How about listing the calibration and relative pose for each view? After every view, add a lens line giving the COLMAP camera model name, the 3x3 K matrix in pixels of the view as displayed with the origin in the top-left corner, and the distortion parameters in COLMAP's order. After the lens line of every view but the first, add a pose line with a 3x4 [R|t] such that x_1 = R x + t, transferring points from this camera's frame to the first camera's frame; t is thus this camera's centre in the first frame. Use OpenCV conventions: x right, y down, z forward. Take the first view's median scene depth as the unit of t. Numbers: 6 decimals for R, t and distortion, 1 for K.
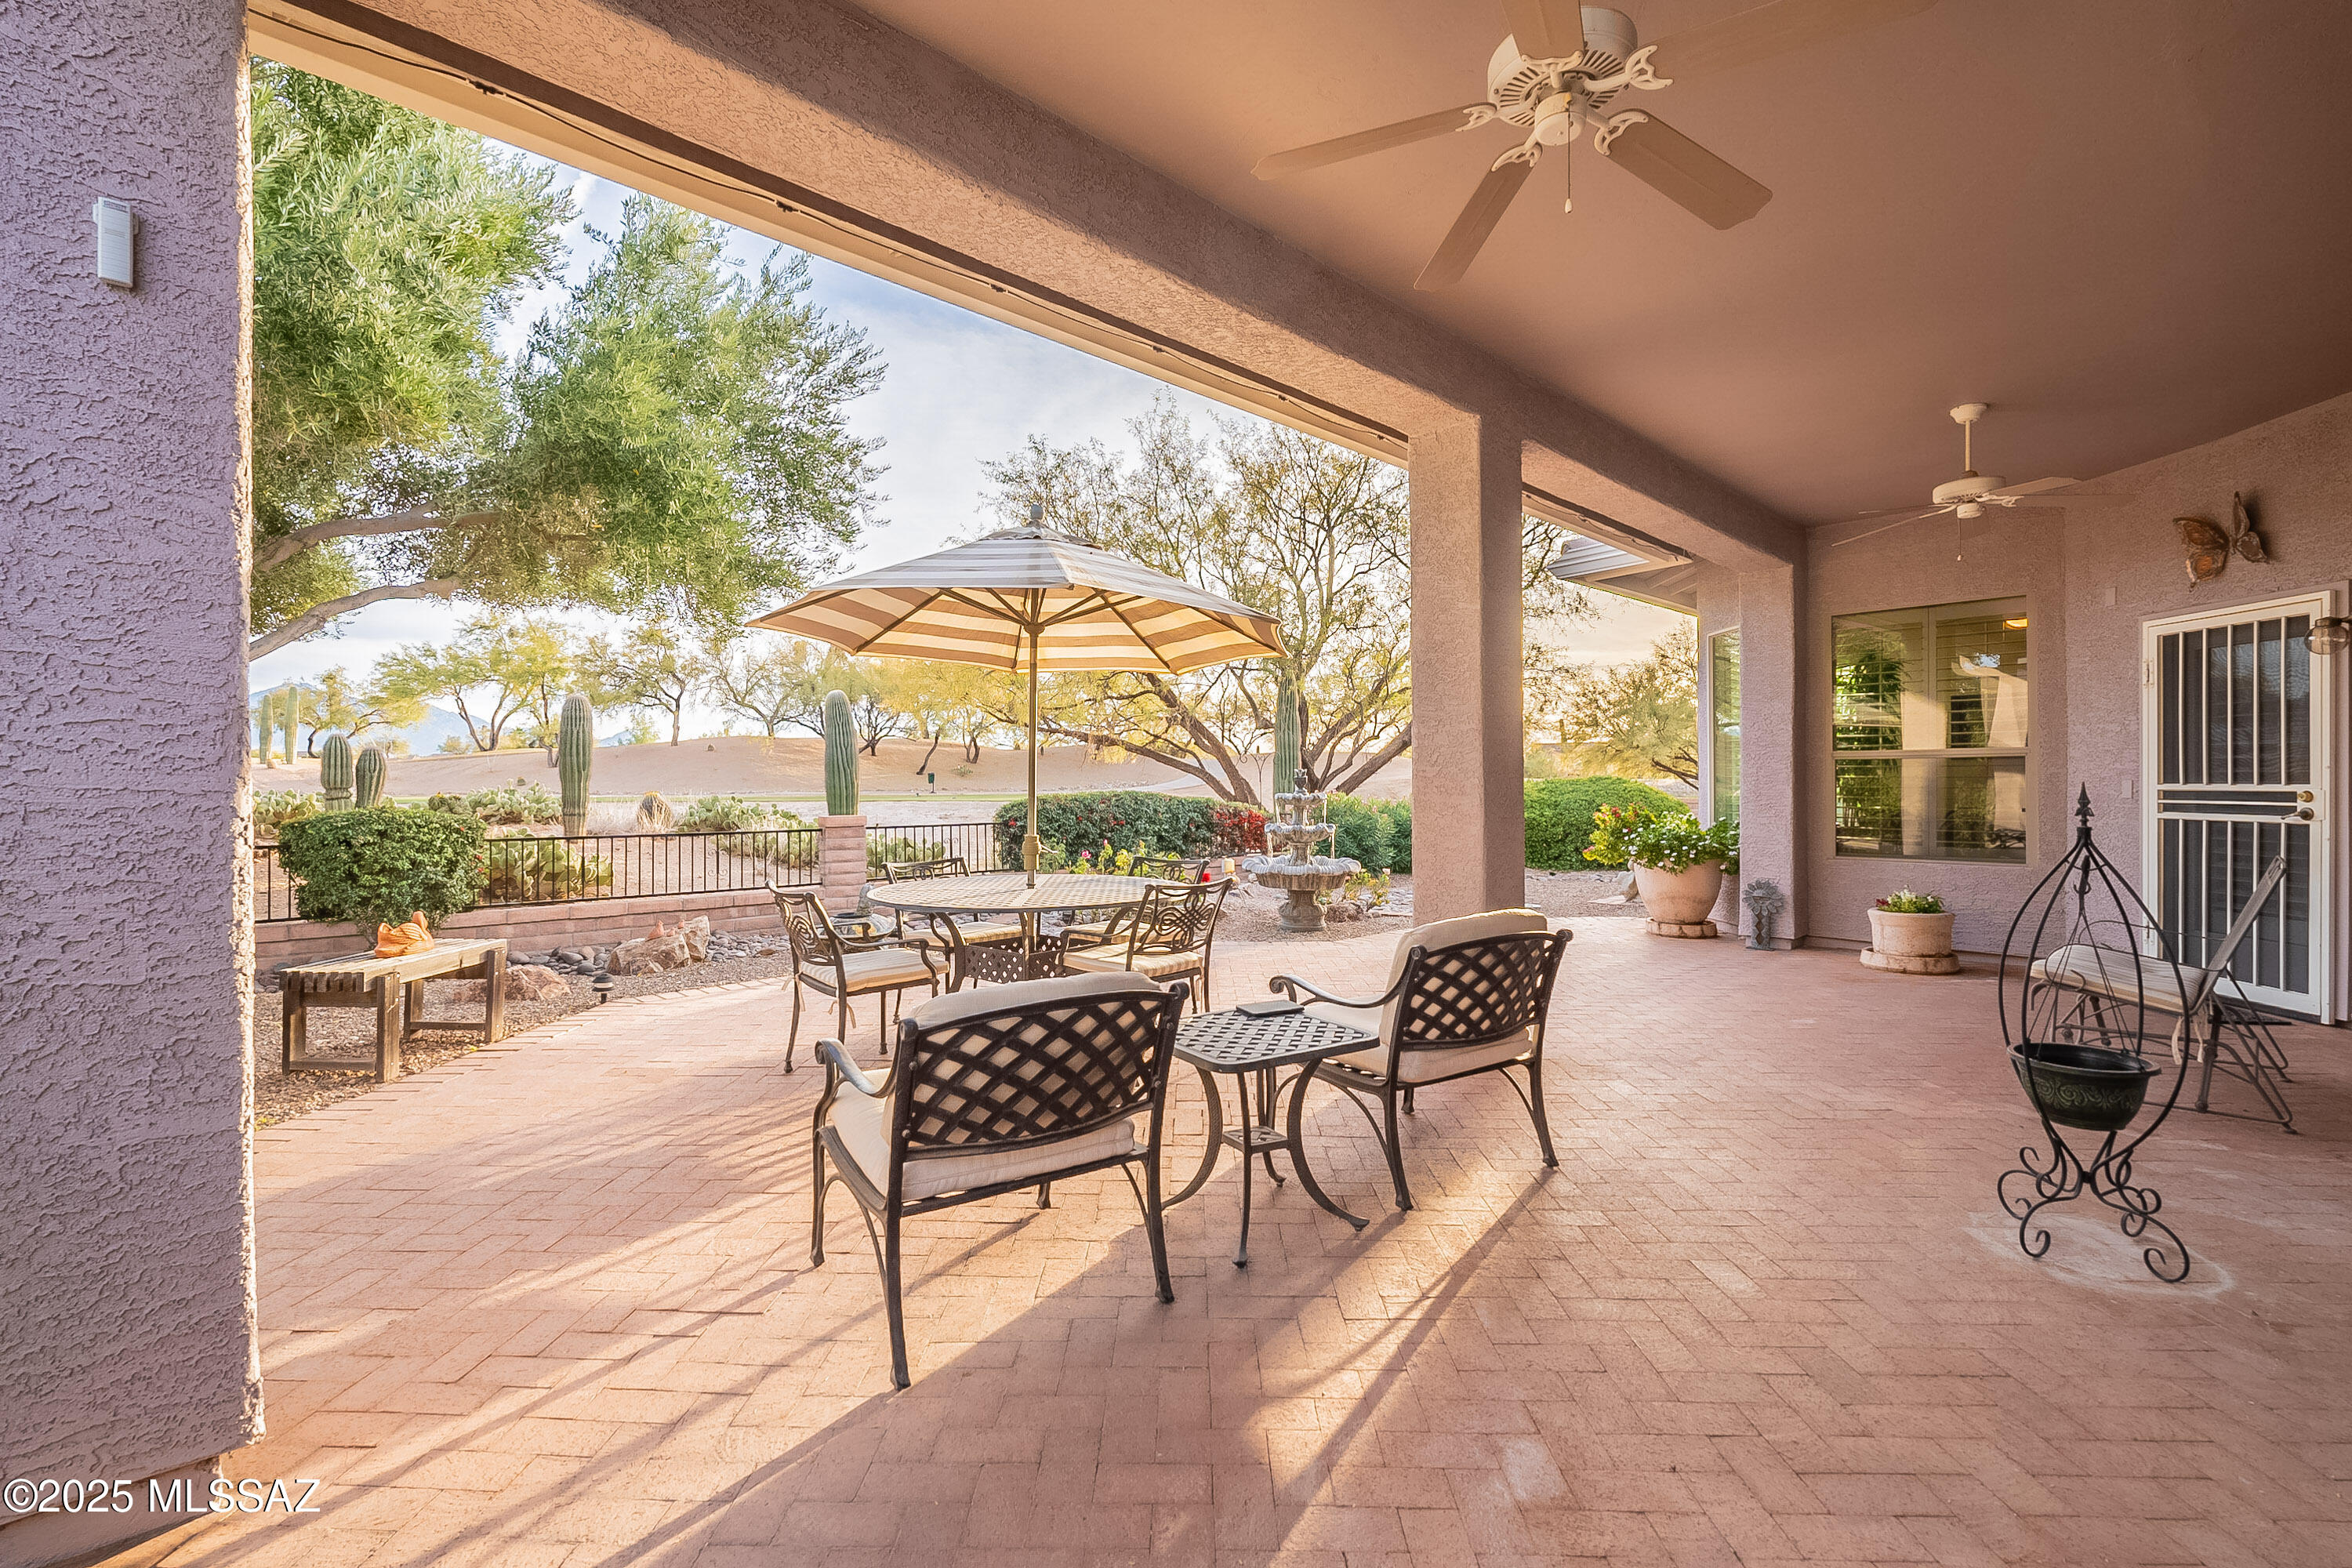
lens RADIAL K [[1040.1, 0, 1162.9], [0, 1040.1, 777.4], [0, 0, 1]] dist [0.001626, -0.000017]
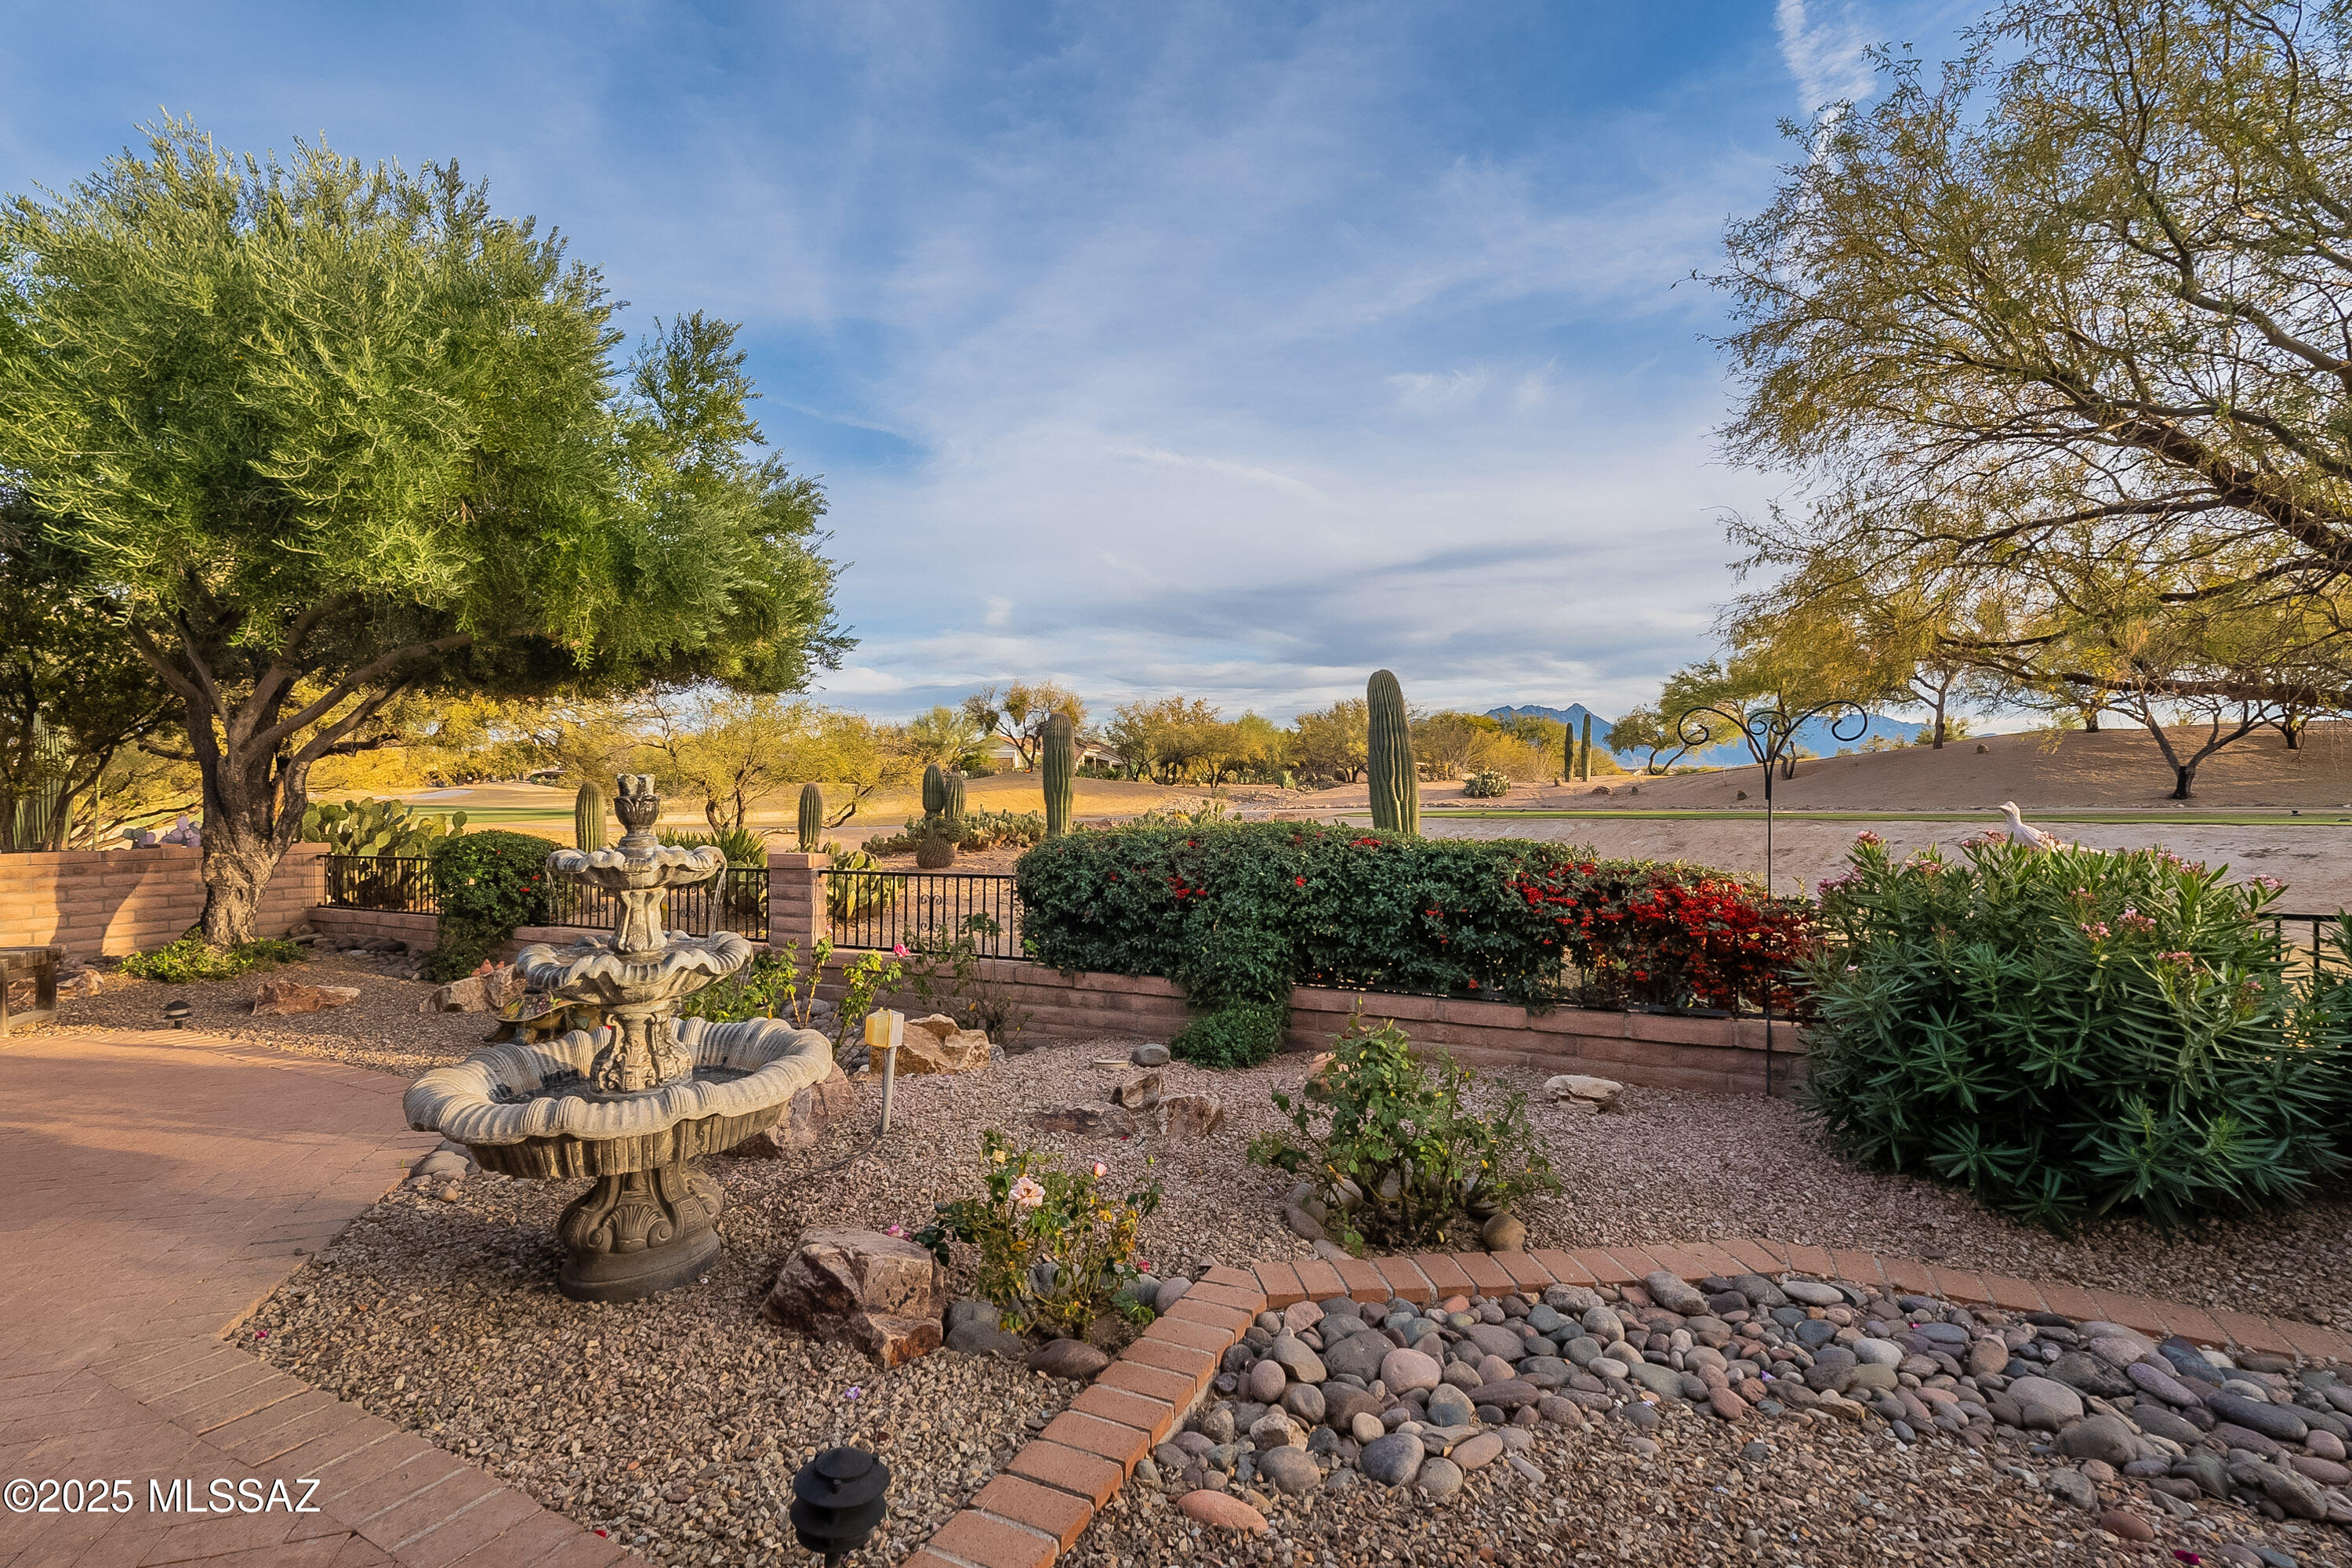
lens RADIAL K [[1040.1, 0, 1158.3], [0, 1040.1, 803.9], [0, 0, 1]] dist [0.001626, -0.000017]
pose [[0.343113, 0.000749, -0.939294, 0.203823], [0.012464, 0.999908, 0.005350, 0.000750], [0.939212, -0.013543, 0.343072, 0.446036]]
